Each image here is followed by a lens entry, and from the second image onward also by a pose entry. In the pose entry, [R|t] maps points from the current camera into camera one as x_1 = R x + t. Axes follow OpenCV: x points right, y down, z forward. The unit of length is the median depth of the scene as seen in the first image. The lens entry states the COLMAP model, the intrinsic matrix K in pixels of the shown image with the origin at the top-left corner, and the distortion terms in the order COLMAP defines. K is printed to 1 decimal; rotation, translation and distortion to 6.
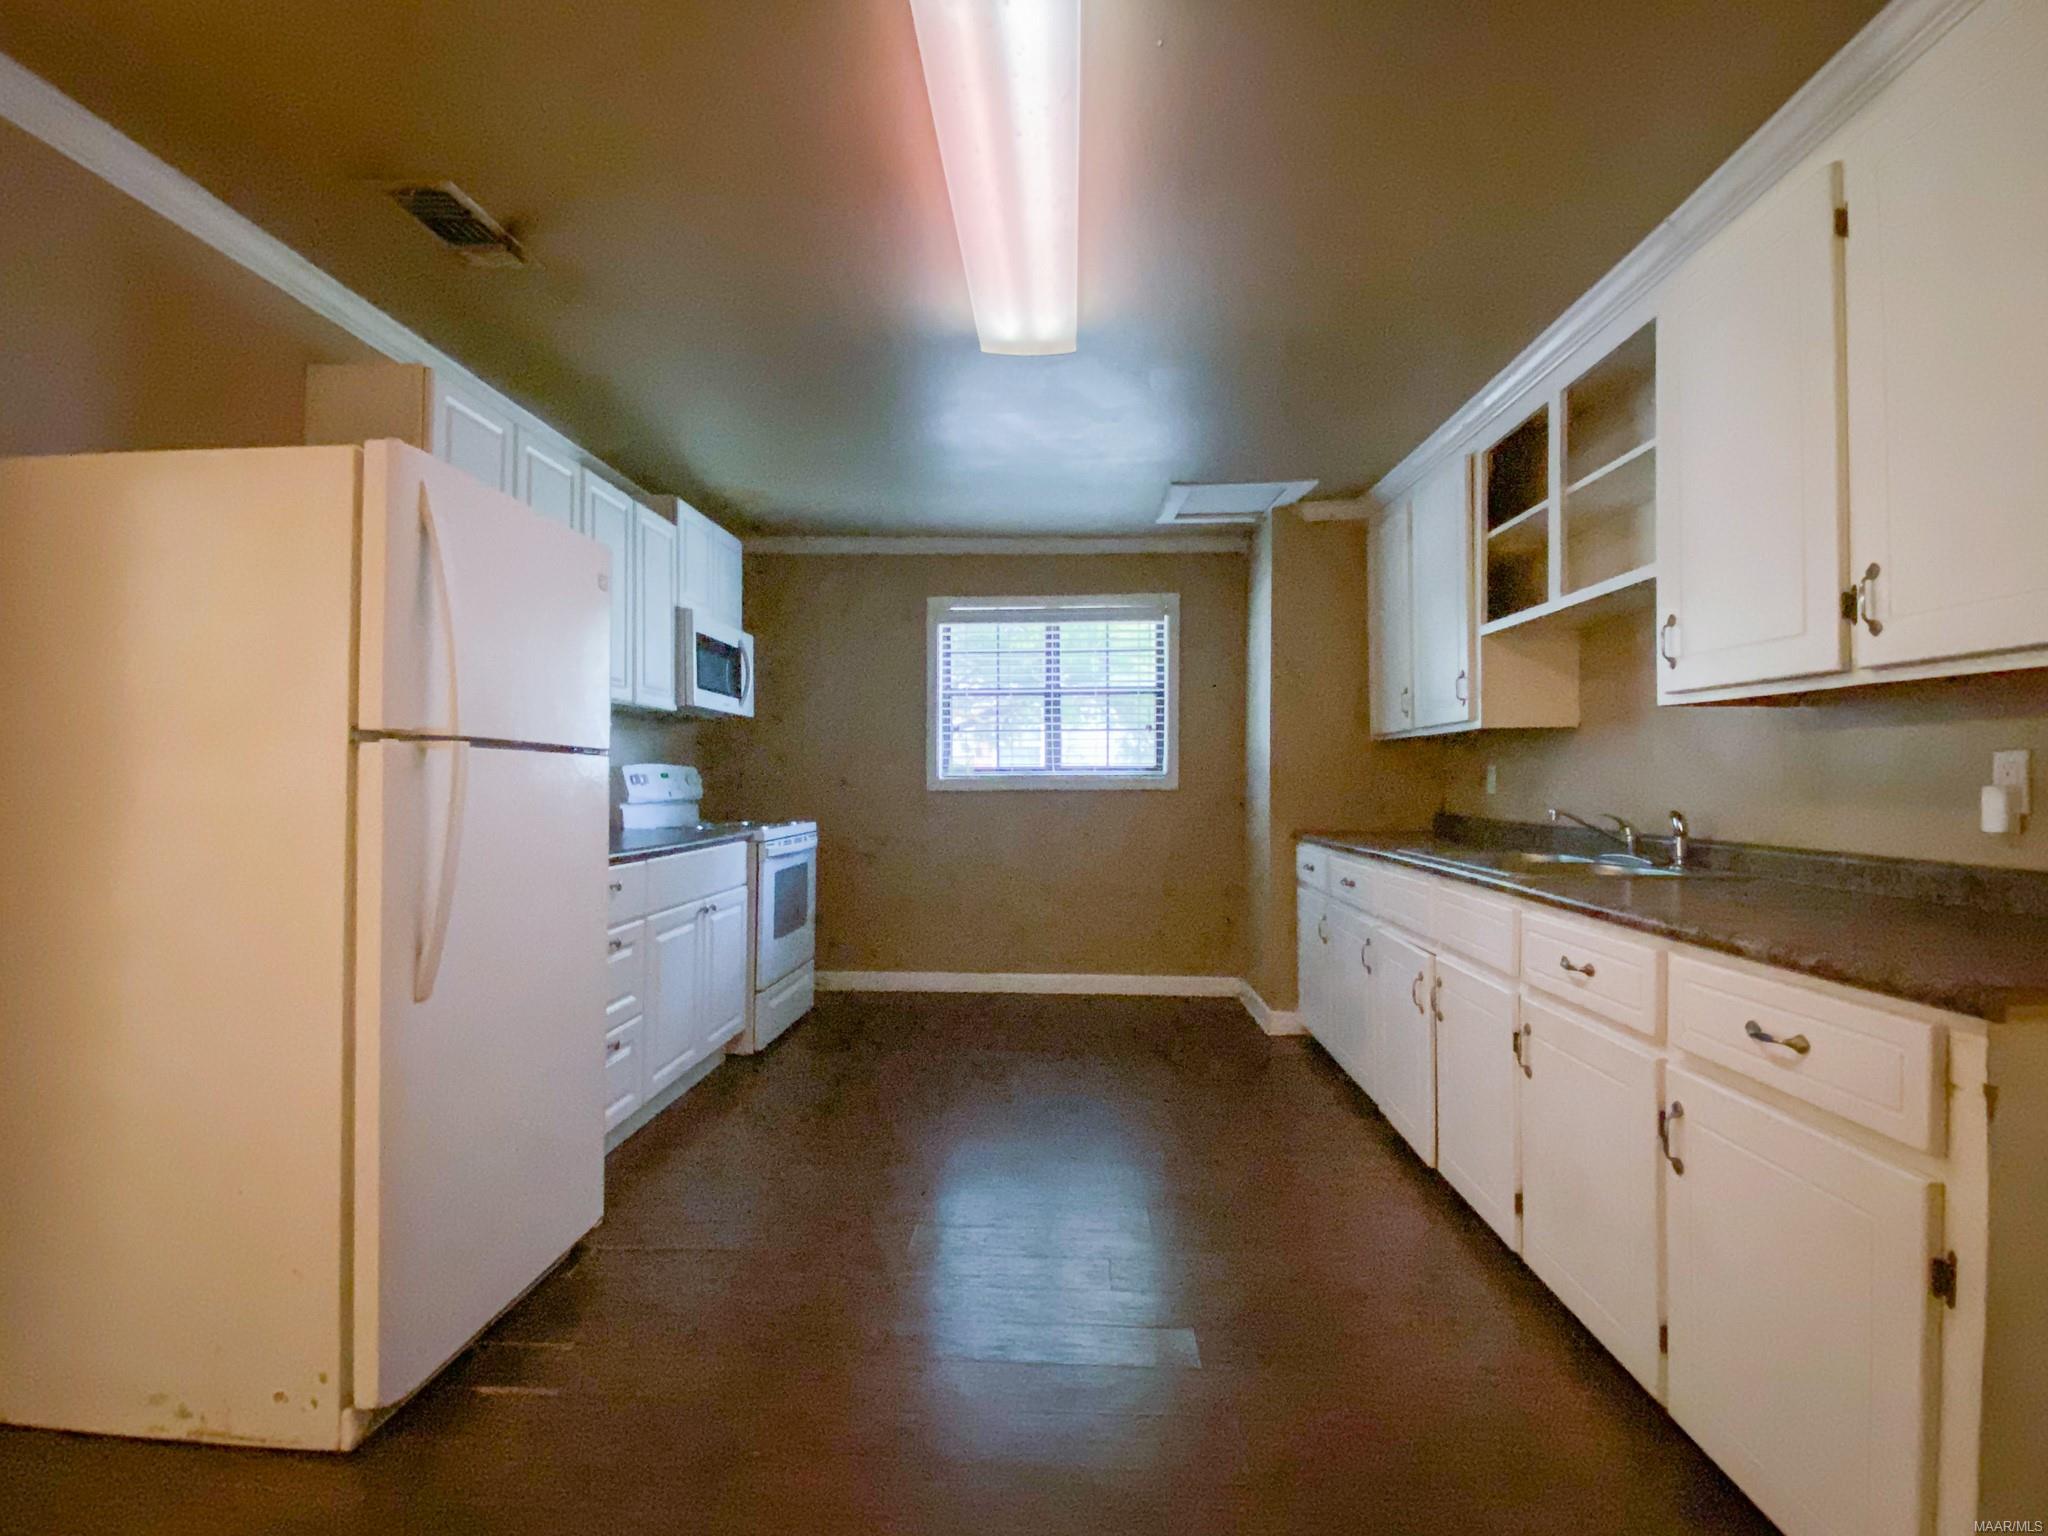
lens RADIAL K [[1003.2, 0, 1024.0], [0, 1003.2, 768.0], [0, 0, 1]] dist [0.115060, -0.076685]
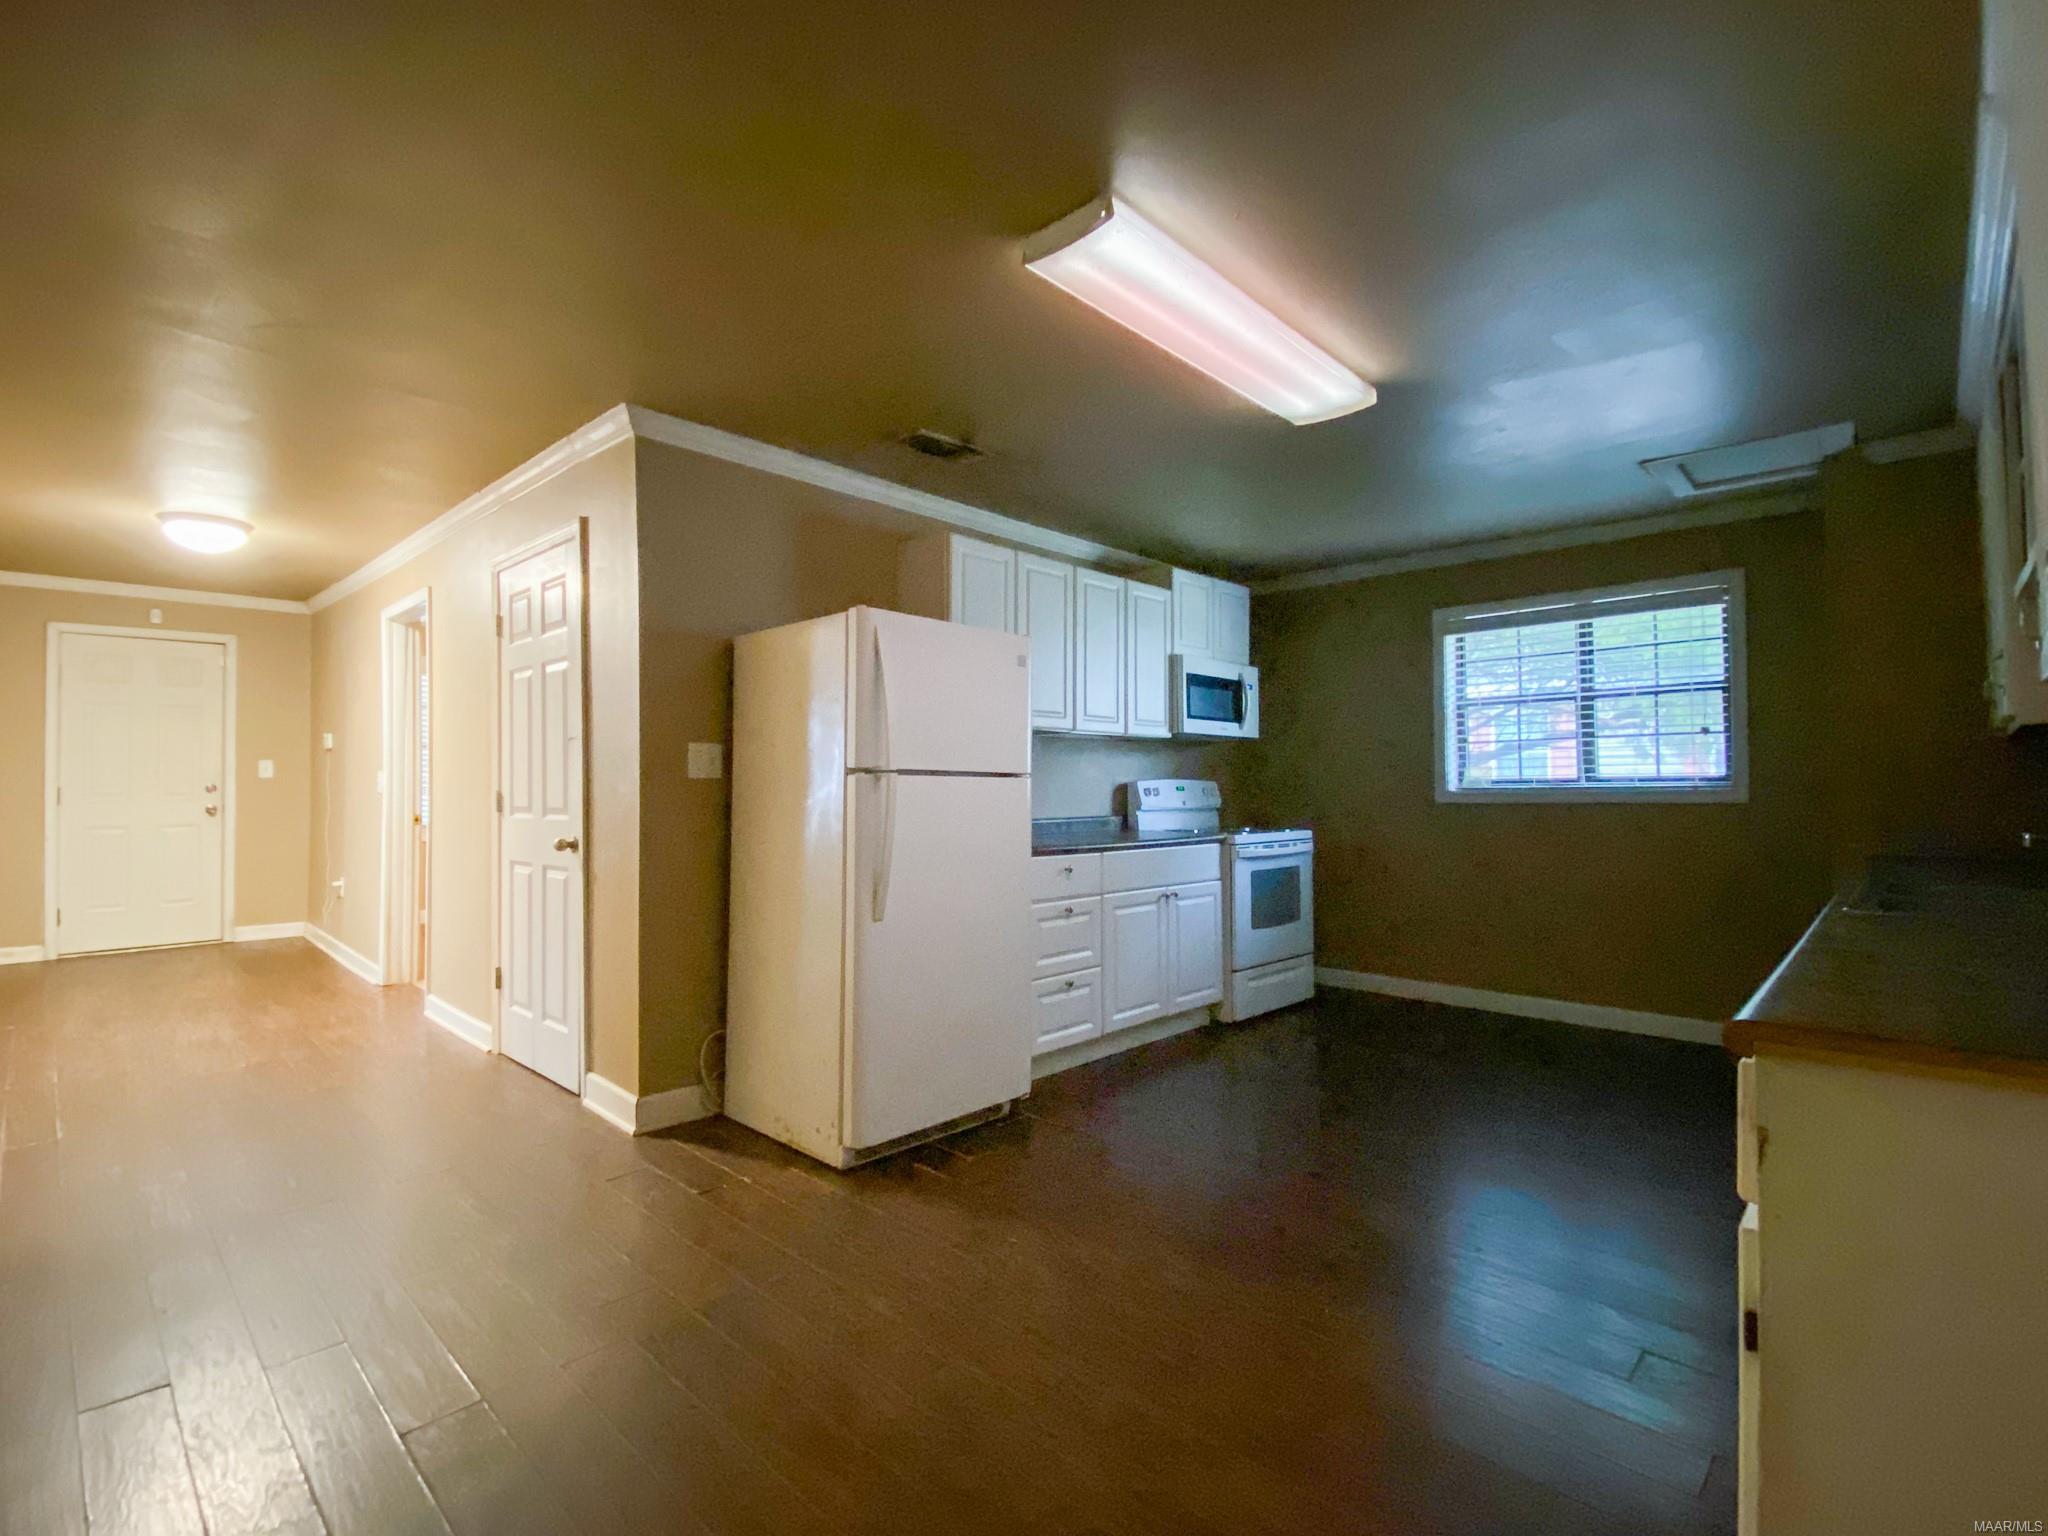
lens RADIAL K [[1003.2, 0, 1024.0], [0, 1003.2, 768.0], [0, 0, 1]] dist [0.115060, -0.076685]
pose [[0.740659, -0.015898, -0.671694, 0.319623], [0.010833, 0.999873, -0.011721, -0.005258], [0.671794, 0.001405, 0.740736, -0.037374]]
